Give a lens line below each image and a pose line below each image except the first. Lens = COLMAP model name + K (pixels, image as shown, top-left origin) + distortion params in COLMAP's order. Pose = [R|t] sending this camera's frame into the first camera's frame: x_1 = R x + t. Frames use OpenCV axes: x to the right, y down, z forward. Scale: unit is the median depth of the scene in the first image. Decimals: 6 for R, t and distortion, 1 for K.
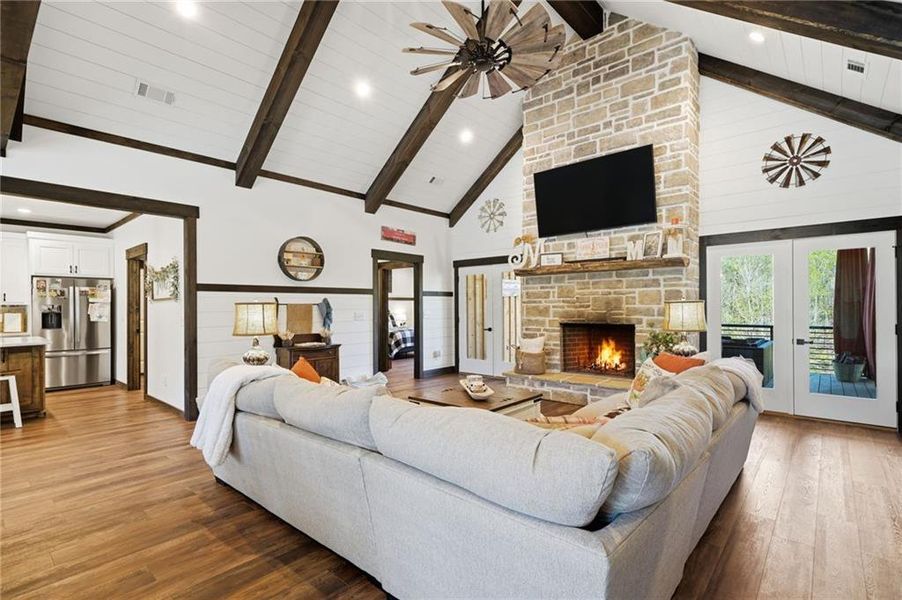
lens RADIAL K [[430.9, 0, 451.0], [0, 430.9, 300.0], [0, 0, 1]] dist [0.003933, 0.000428]
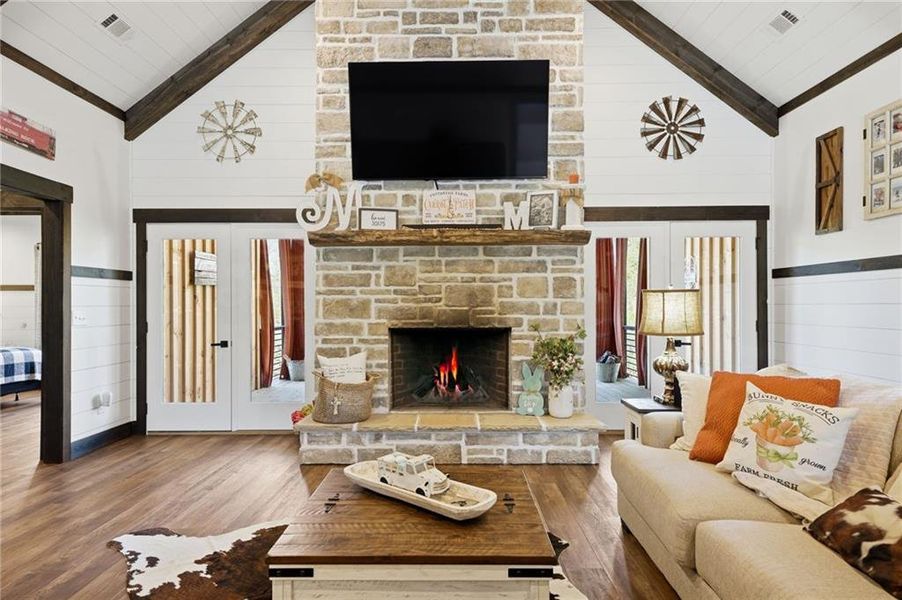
lens RADIAL K [[542.7, 0, 451.0], [0, 542.7, 300.0], [0, 0, 1]] dist [0.013252, 0.001571]
pose [[0.752394, 0.010176, 0.658635, -0.181681], [-0.011013, 0.999935, -0.002868, 0.016297], [-0.658622, -0.005096, 0.752457, 0.395132]]
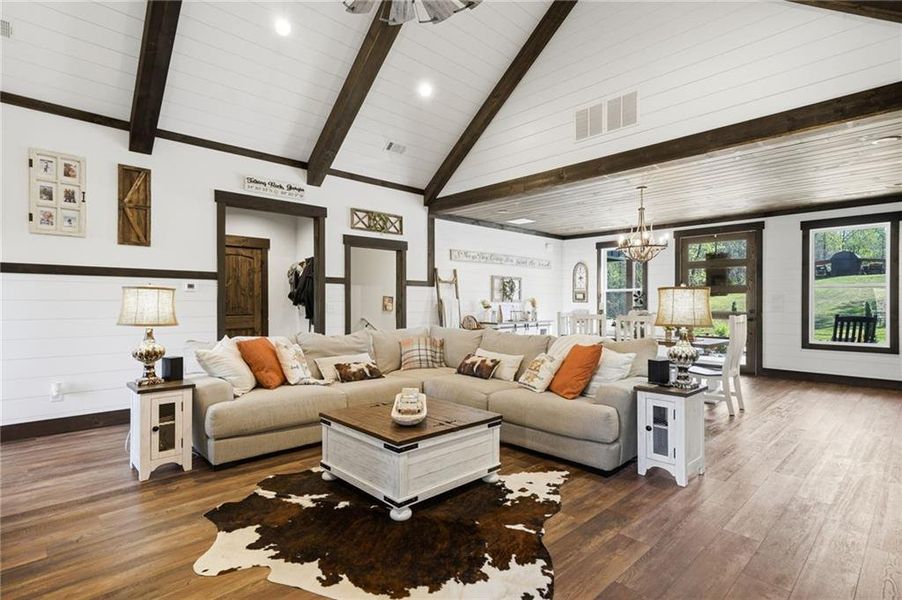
lens RADIAL K [[442.3, 0, 451.0], [0, 442.3, 300.0], [0, 0, 1]] dist [0.000069, 0.000146]
pose [[-0.997460, 0.002667, 0.071183, -0.043625], [0.001161, 0.999775, -0.021199, 0.028246], [-0.071224, -0.021063, -0.997238, 1.181548]]
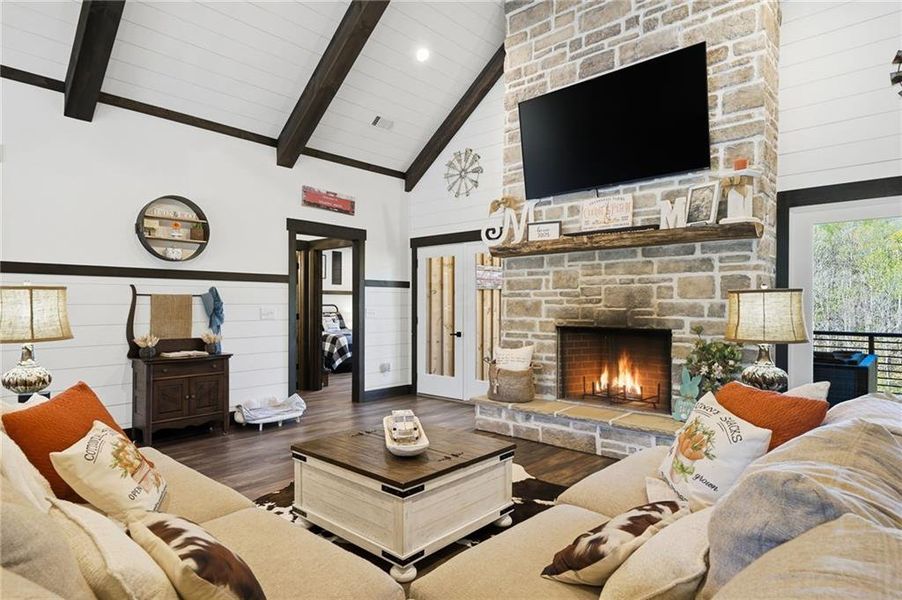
lens RADIAL K [[514.8, 0, 415.0], [0, 514.8, 302.7], [0, 0, 1]] dist [0.013887, 0.001268]
pose [[0.999055, 0.007173, -0.042861, 0.069512], [-0.006745, 0.999926, 0.010123, 0.010648], [0.042930, -0.009824, 0.999030, 0.194078]]
